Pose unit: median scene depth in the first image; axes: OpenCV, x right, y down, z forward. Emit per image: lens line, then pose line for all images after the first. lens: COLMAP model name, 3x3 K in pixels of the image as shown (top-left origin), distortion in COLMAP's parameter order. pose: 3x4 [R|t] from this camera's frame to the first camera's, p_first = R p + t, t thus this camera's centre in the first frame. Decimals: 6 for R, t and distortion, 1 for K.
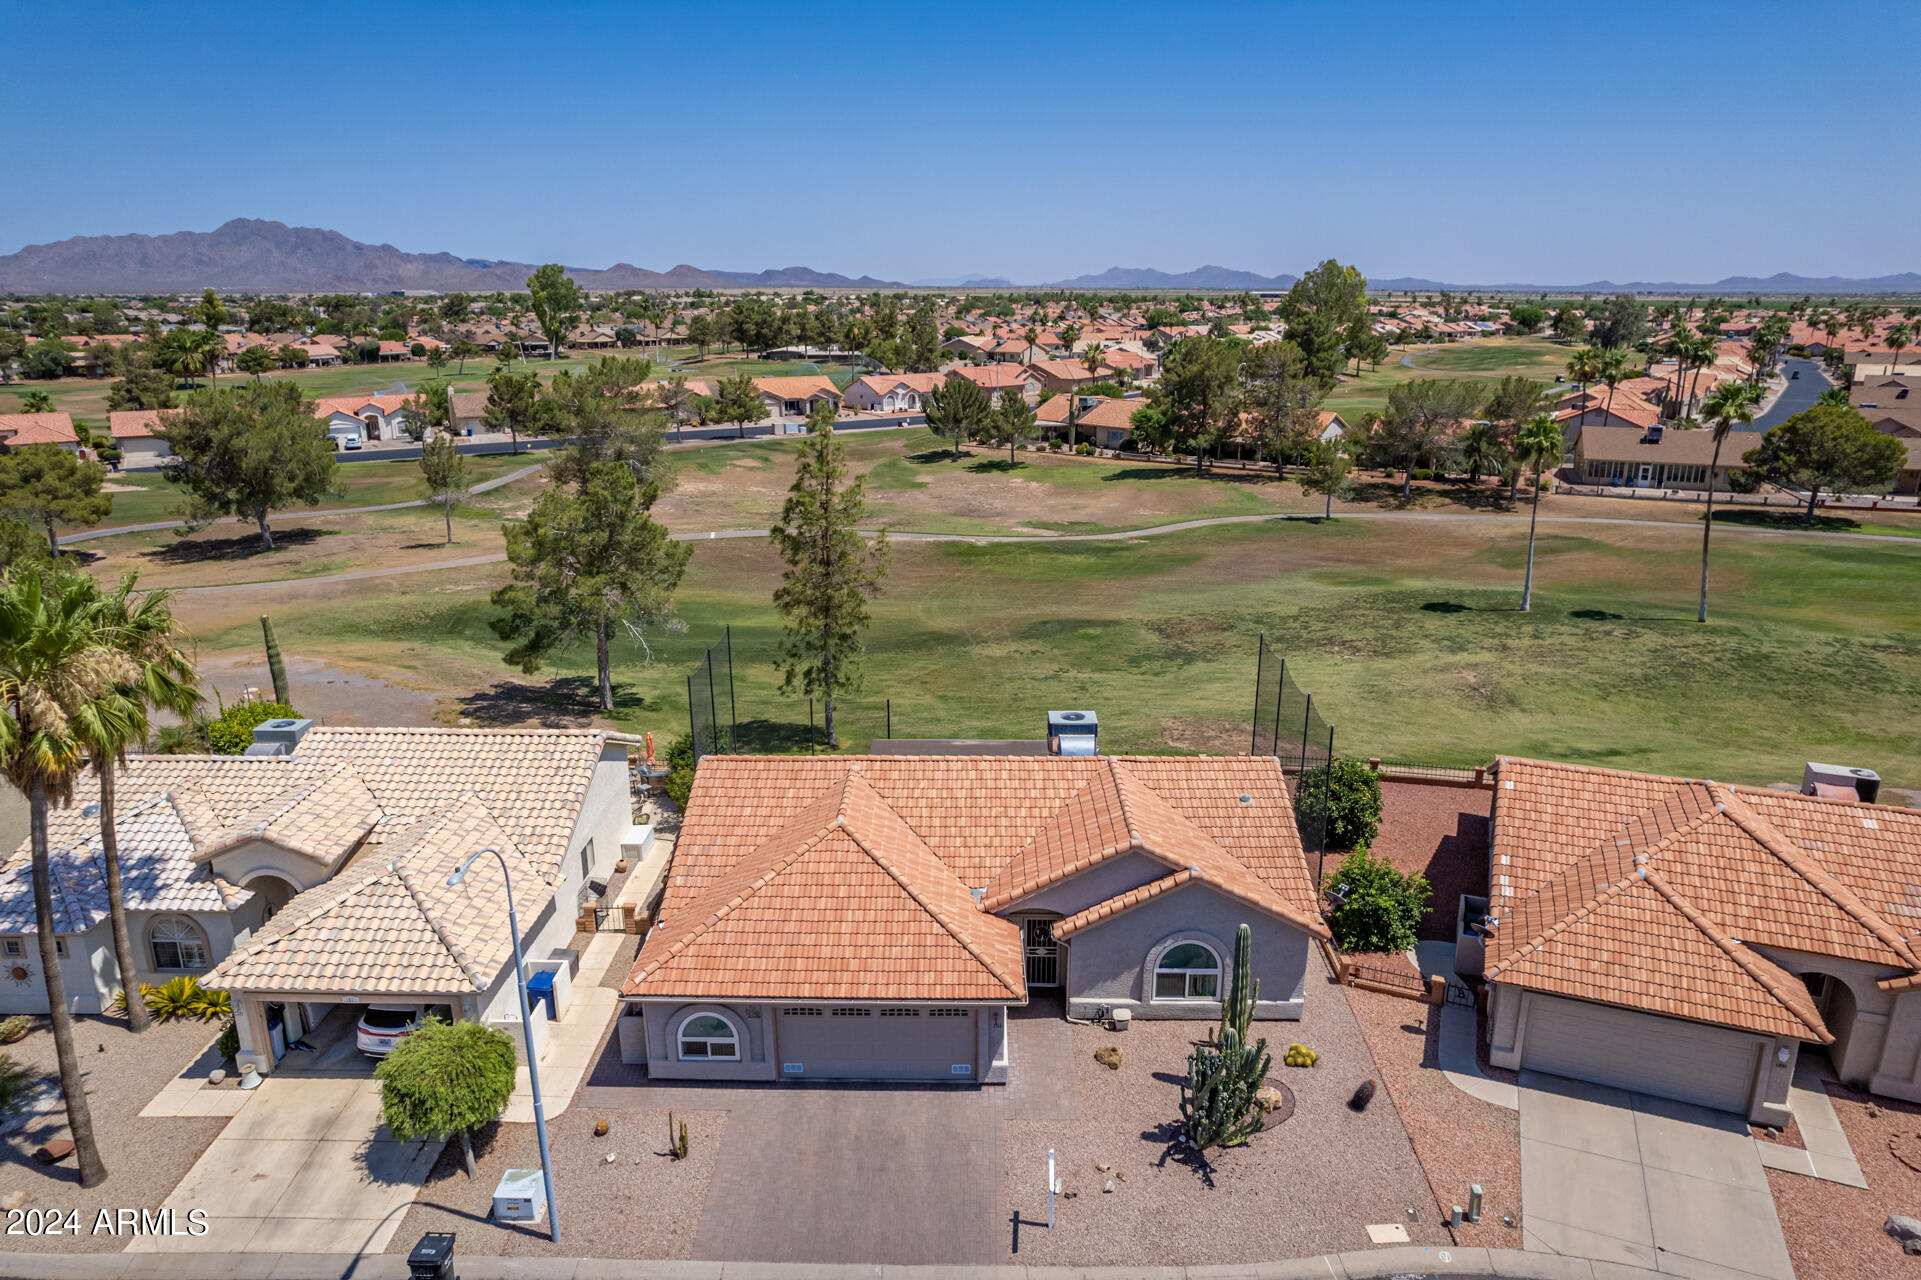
lens RADIAL K [[1232.5, 0, 958.6], [0, 1232.5, 636.6], [0, 0, 1]] dist [-0.075449, 0.067323]
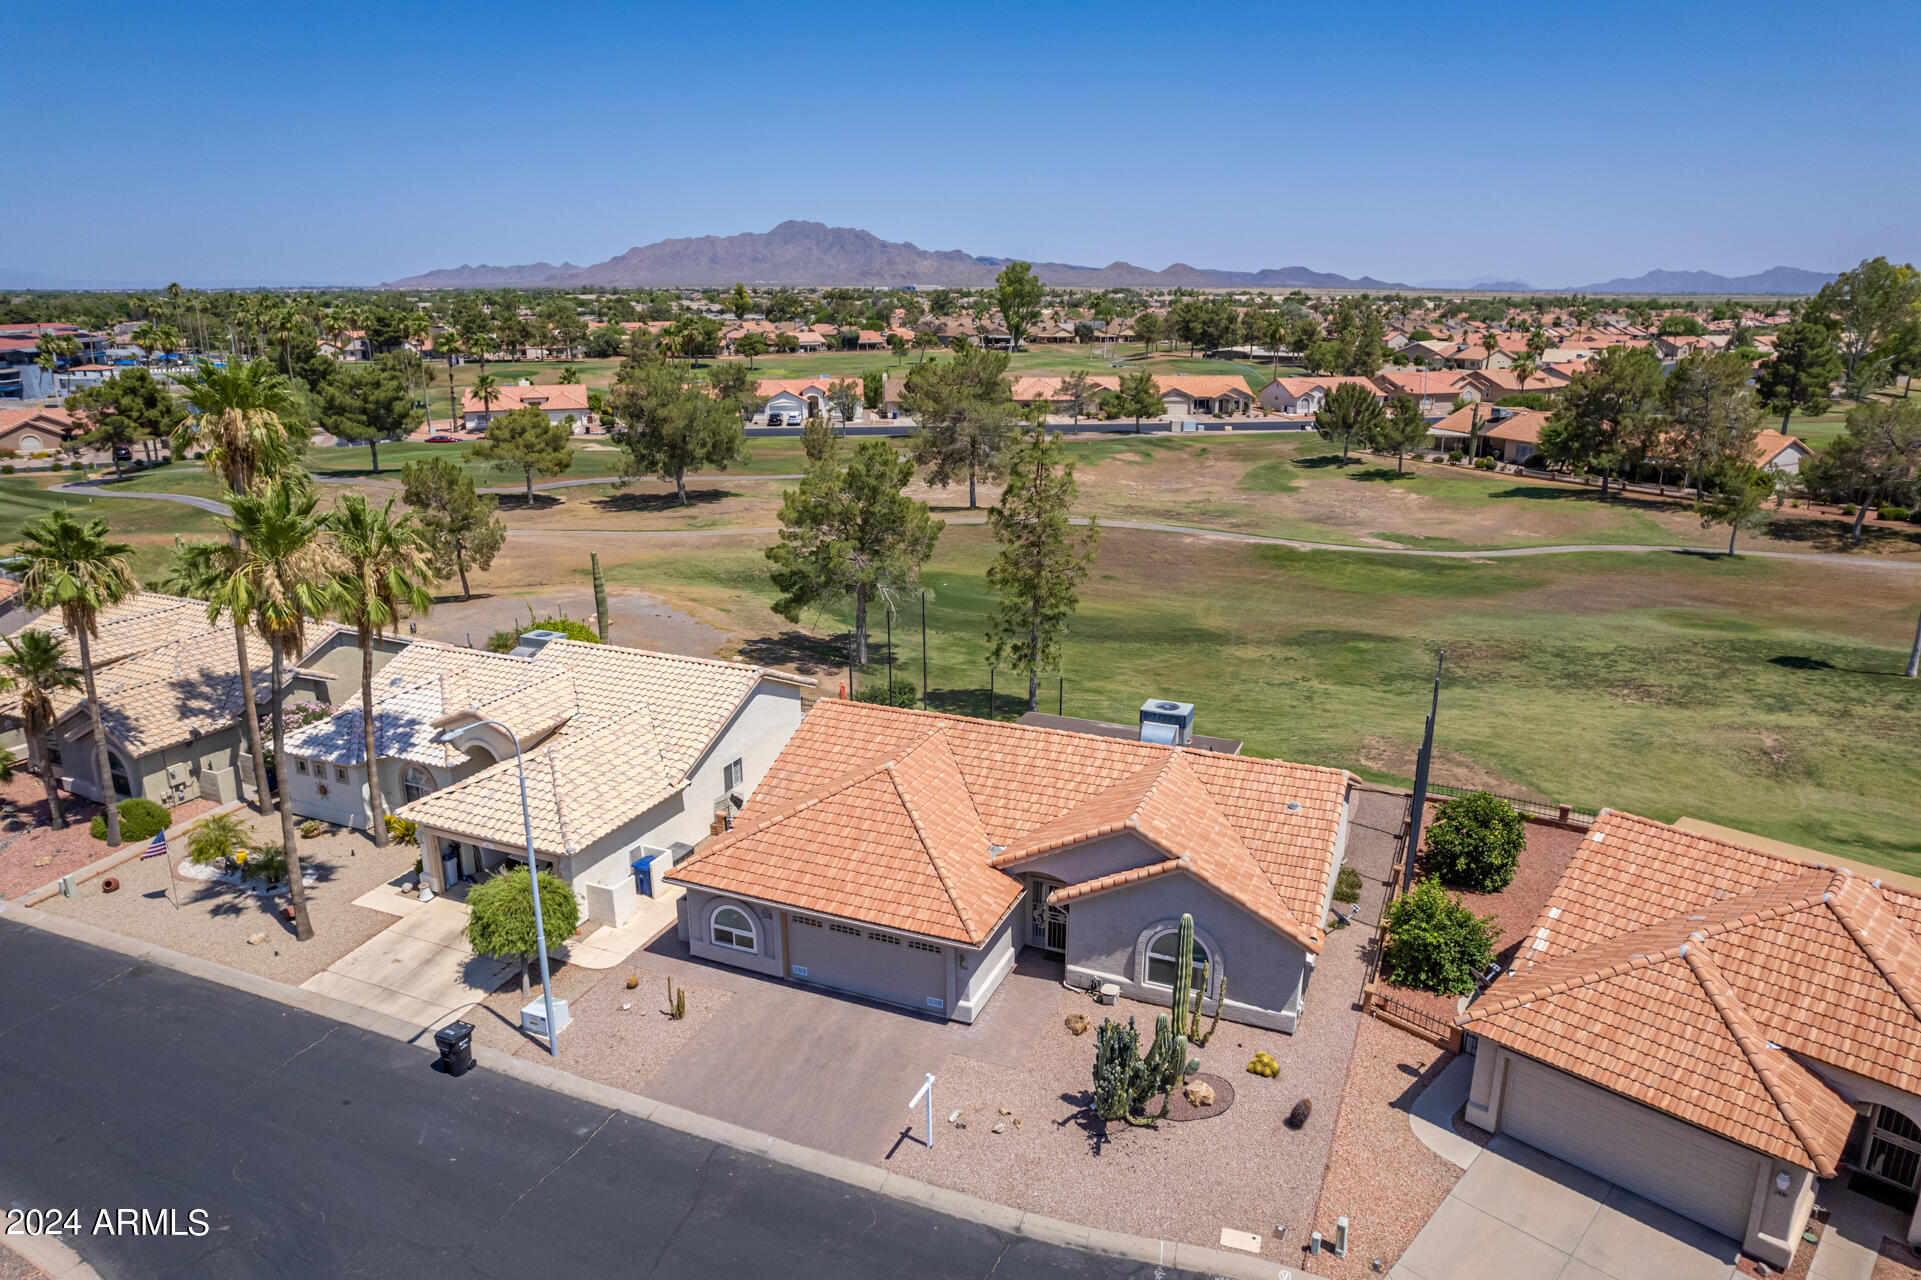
lens RADIAL K [[1232.5, 0, 960.0], [0, 1232.5, 635.8], [0, 0, 1]] dist [-0.075449, 0.067323]
pose [[0.927517, 0.104793, -0.358790, 0.350890], [-0.104746, 0.994305, 0.019627, 0.006071], [0.358803, 0.019377, 0.933212, -0.011714]]
